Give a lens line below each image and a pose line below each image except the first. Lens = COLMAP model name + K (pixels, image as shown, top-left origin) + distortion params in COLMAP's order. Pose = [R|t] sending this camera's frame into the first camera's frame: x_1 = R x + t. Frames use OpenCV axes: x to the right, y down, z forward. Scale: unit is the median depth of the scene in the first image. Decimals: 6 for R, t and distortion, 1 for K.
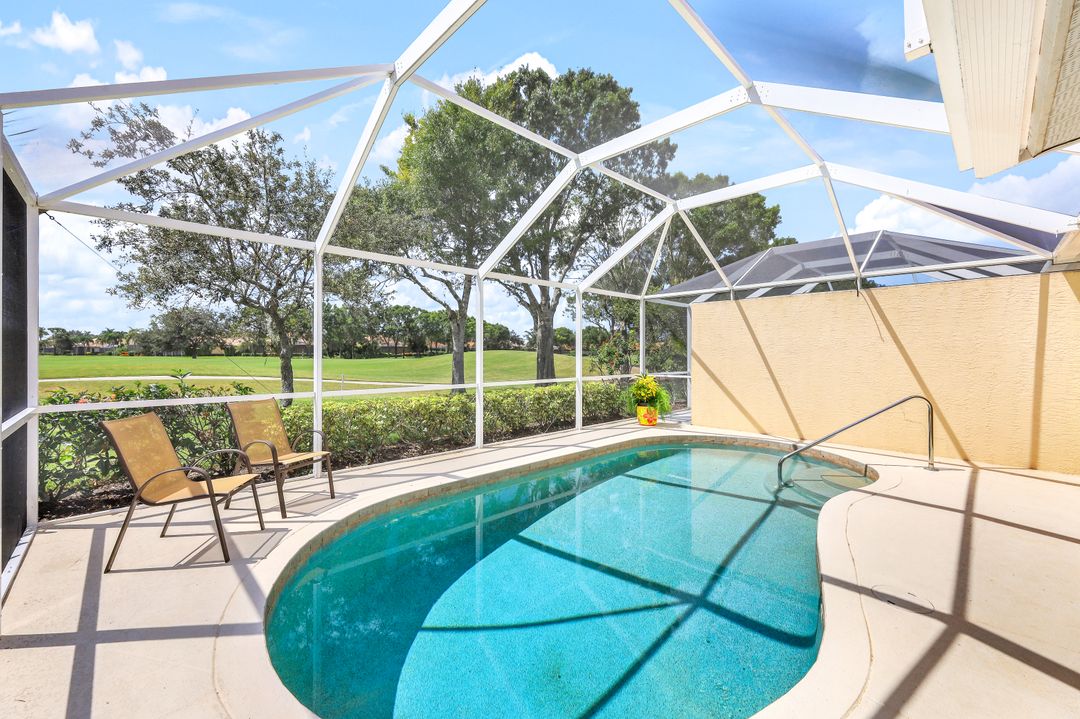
lens RADIAL K [[443.4, 0, 536.0], [0, 443.4, 350.6], [0, 0, 1]] dist [-0.001920, 0.000003]
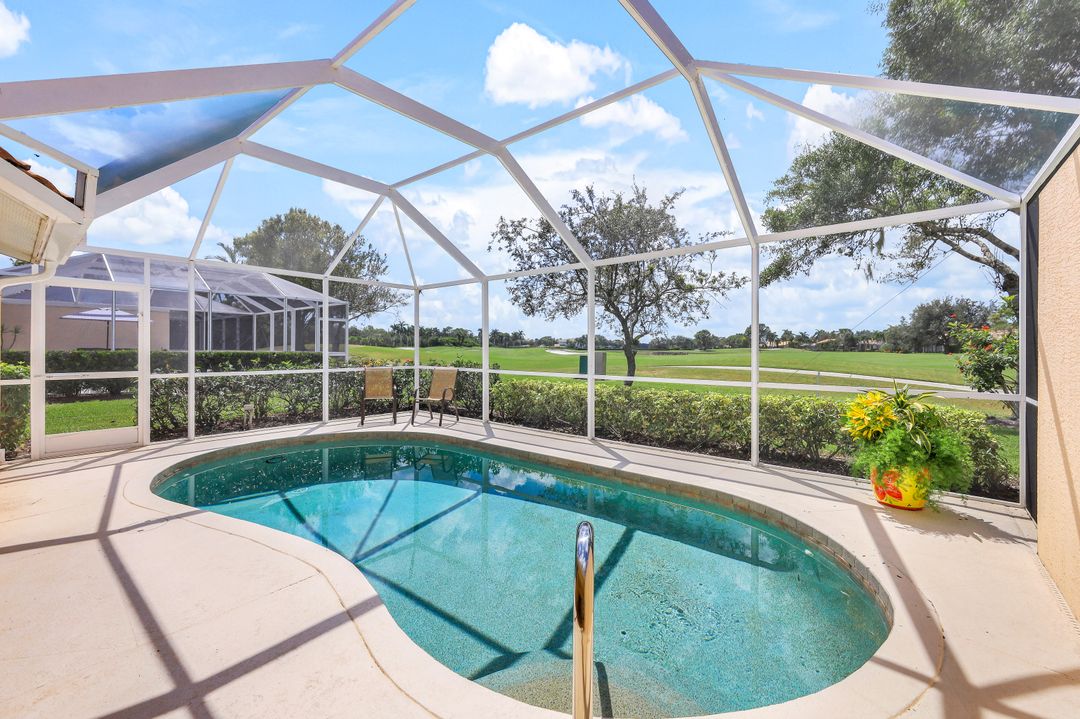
lens RADIAL K [[443.4, 0, 536.0], [0, 443.4, 350.6], [0, 0, 1]] dist [-0.001920, 0.000003]
pose [[0.108512, 0.006241, -0.994076, 0.862342], [-0.000184, 0.999980, 0.006258, 0.010368], [0.994095, -0.000496, 0.108511, 0.767416]]
